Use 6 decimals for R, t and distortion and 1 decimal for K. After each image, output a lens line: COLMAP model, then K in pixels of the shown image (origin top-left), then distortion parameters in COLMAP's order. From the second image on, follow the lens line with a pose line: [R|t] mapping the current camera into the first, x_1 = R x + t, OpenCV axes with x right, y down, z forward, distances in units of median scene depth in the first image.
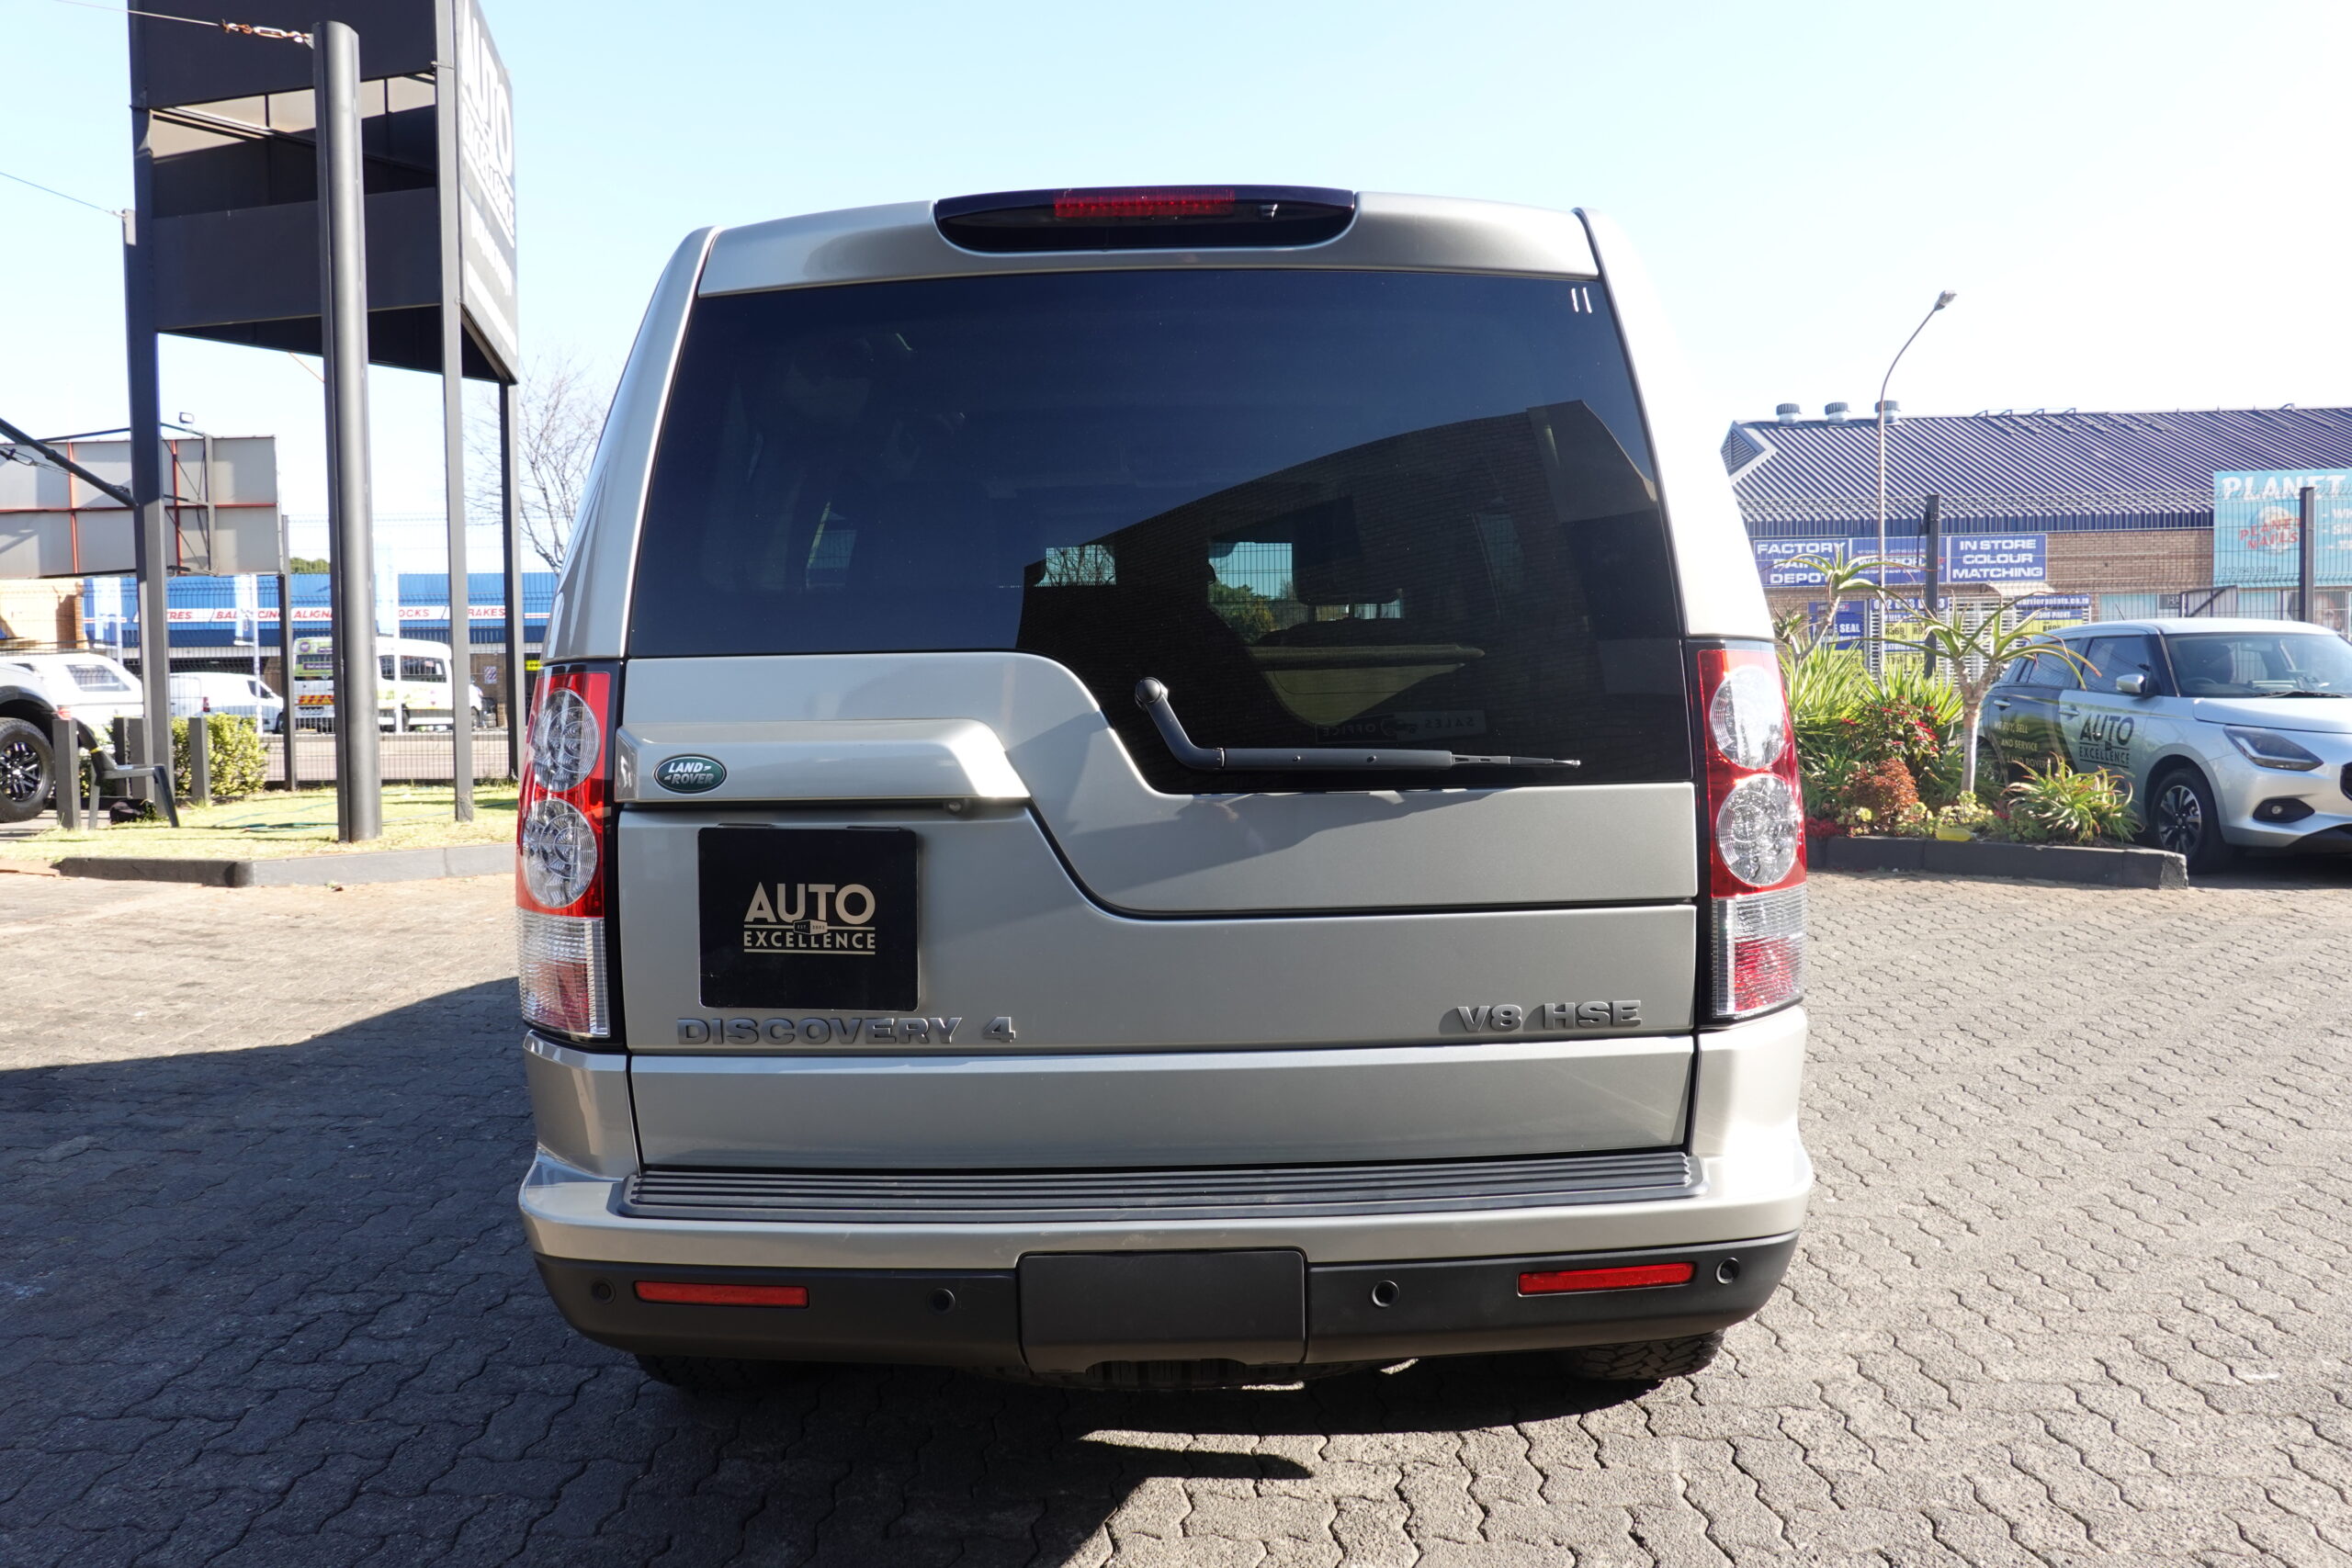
lens RADIAL K [[1572.3, 0, 1178.7], [0, 1572.3, 784.0], [0, 0, 1]] dist [-0.006747, 0.003672]
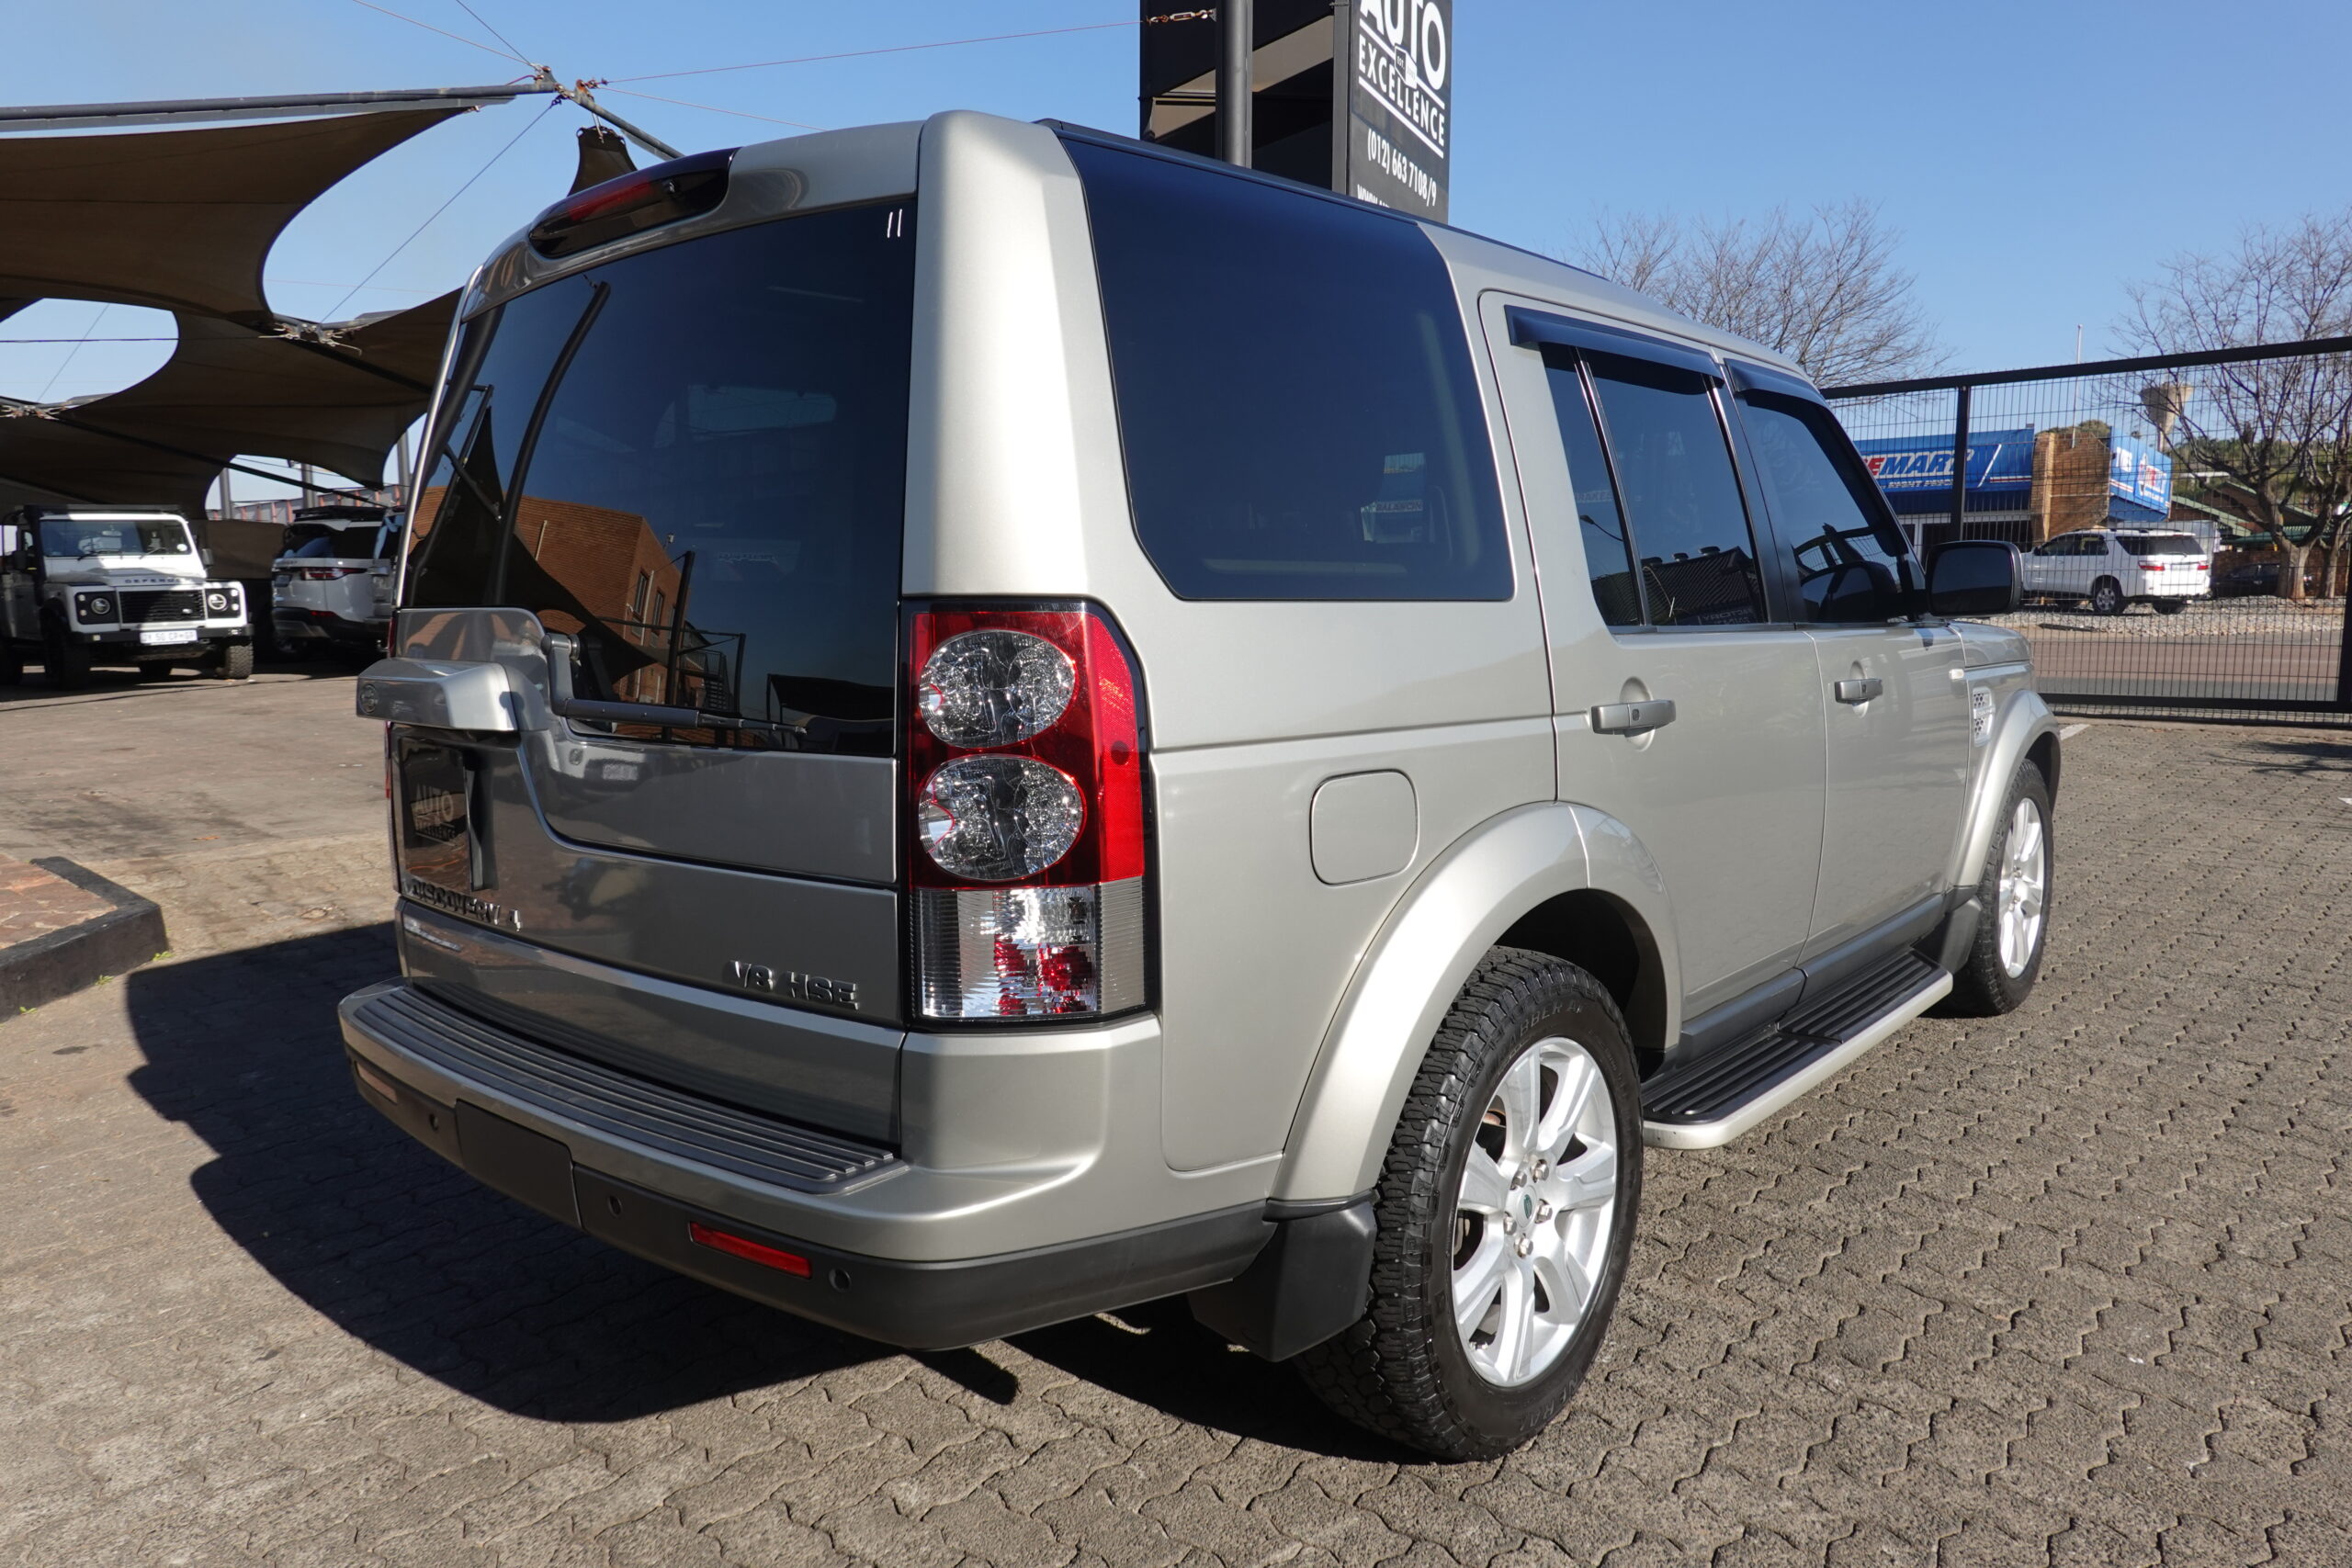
lens RADIAL K [[1572.3, 0, 1178.7], [0, 1572.3, 784.0], [0, 0, 1]] dist [-0.006747, 0.003672]
pose [[0.744628, 0.077396, -0.662978, 1.052907], [-0.024644, 0.995765, 0.088566, -0.070796], [0.667025, -0.049610, 0.743382, 0.431352]]
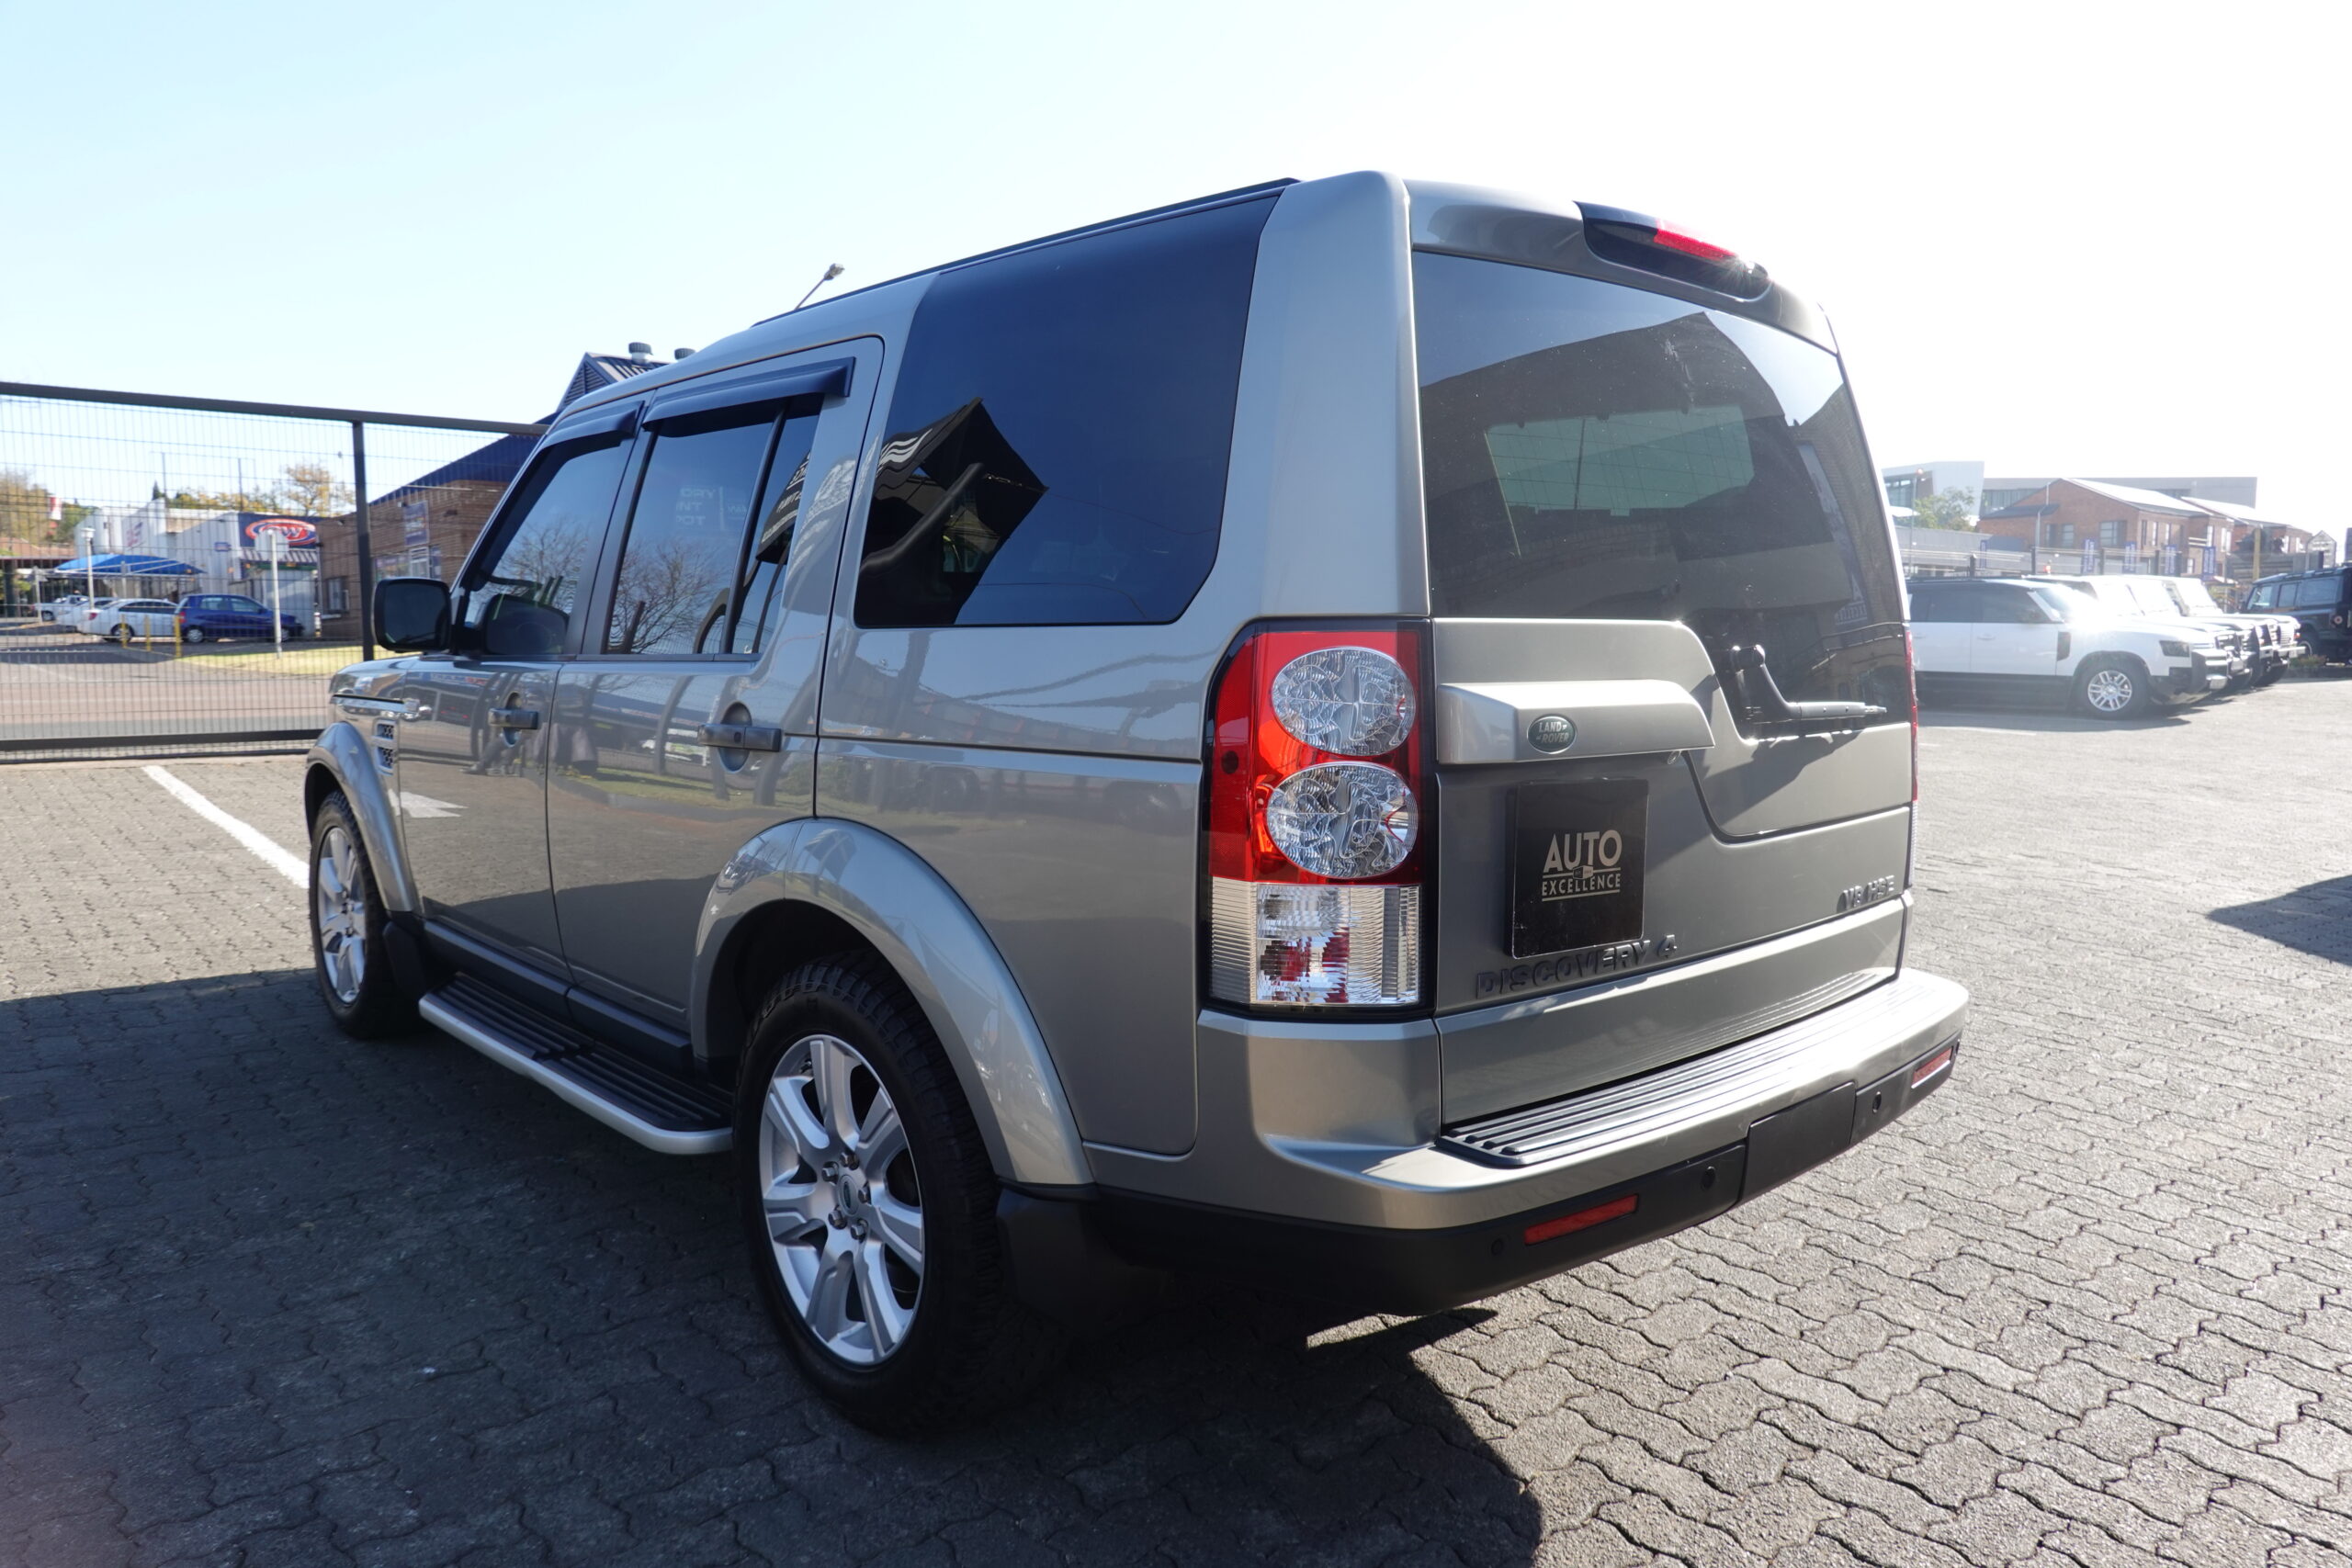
lens RADIAL K [[1573.4, 0, 1169.6], [0, 1573.4, 788.7], [0, 0, 1]] dist [-0.008740, 0.010210]
pose [[0.738697, -0.047608, 0.672354, -1.152102], [0.018173, 0.998547, 0.050740, -0.025703], [-0.673792, -0.025263, 0.738489, 0.391631]]
